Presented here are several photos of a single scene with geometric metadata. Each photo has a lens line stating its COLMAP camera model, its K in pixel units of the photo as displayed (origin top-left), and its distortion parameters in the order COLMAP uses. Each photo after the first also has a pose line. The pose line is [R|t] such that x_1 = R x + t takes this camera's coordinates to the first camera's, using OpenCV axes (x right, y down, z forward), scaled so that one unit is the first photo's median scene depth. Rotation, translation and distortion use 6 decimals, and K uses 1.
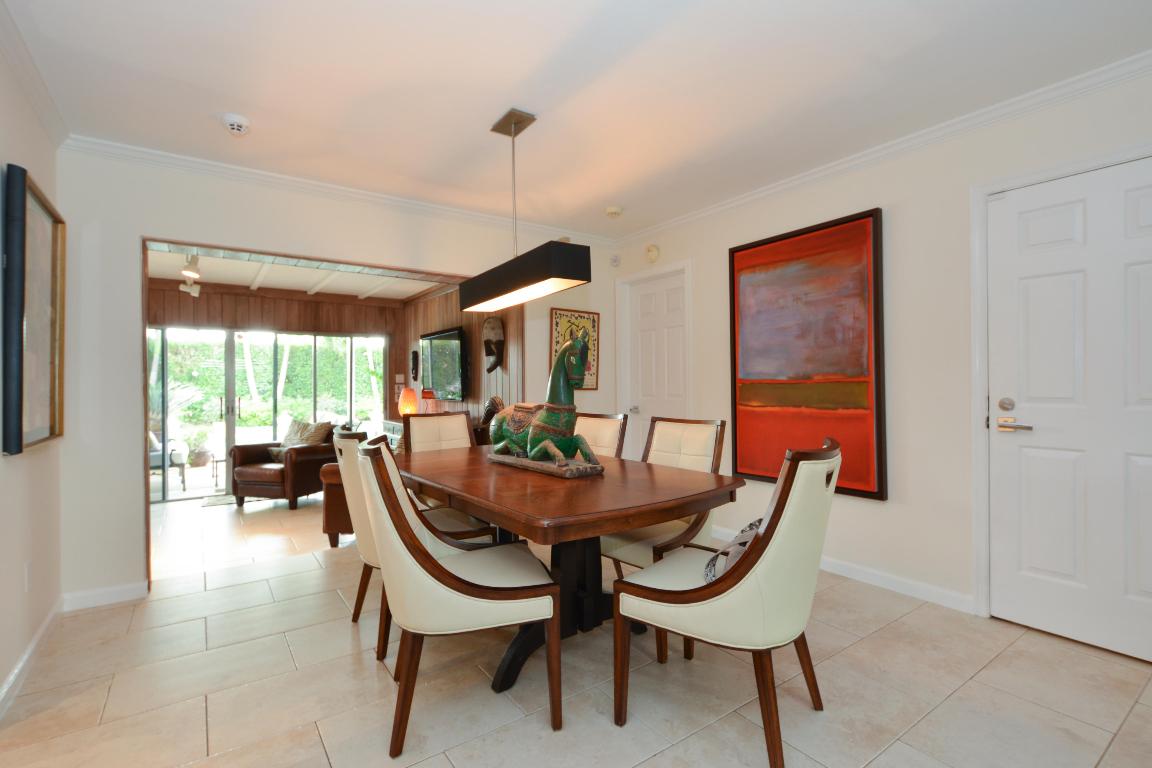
lens RADIAL K [[537.6, 0, 576.0], [0, 537.6, 384.0], [0, 0, 1]] dist [-0.000432, -0.000071]
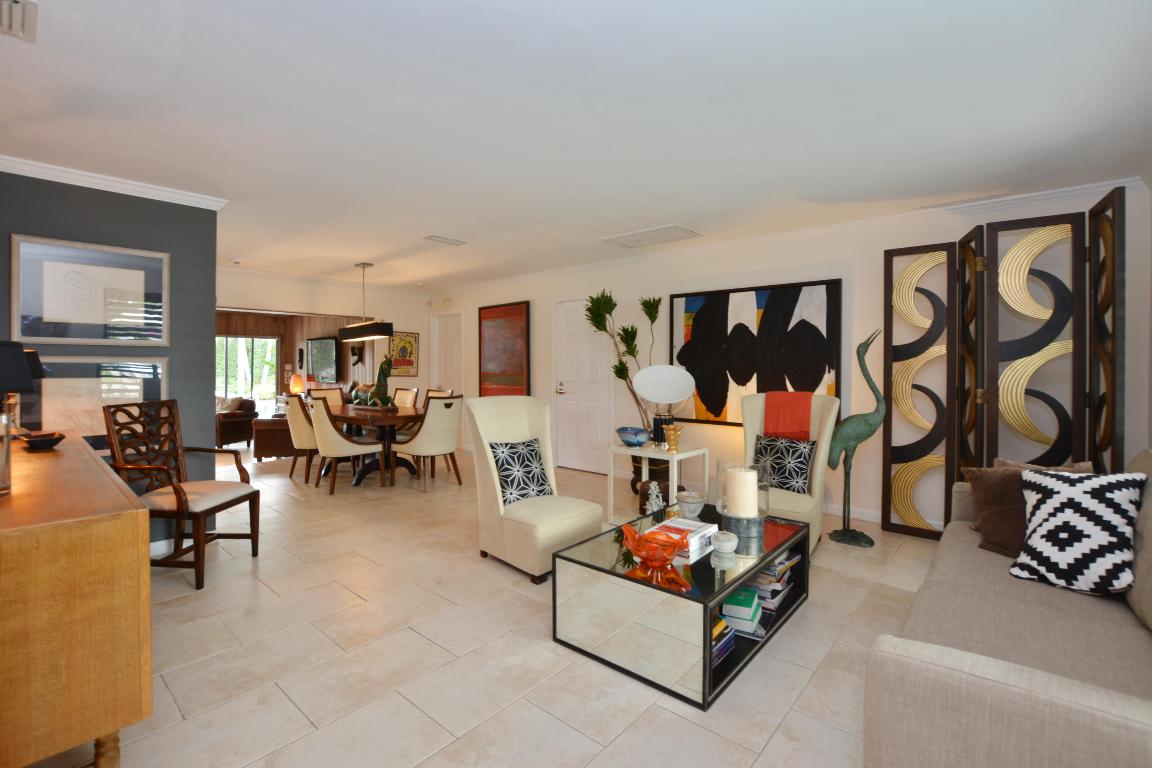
lens RADIAL K [[517.5, 0, 573.5], [0, 517.5, 370.6], [0, 0, 1]] dist [-0.032014, 0.000016]
pose [[0.972591, 0.004258, 0.232484, 0.181651], [-0.005785, 0.999966, 0.005884, -0.027072], [-0.232451, -0.007068, 0.972582, -0.990519]]
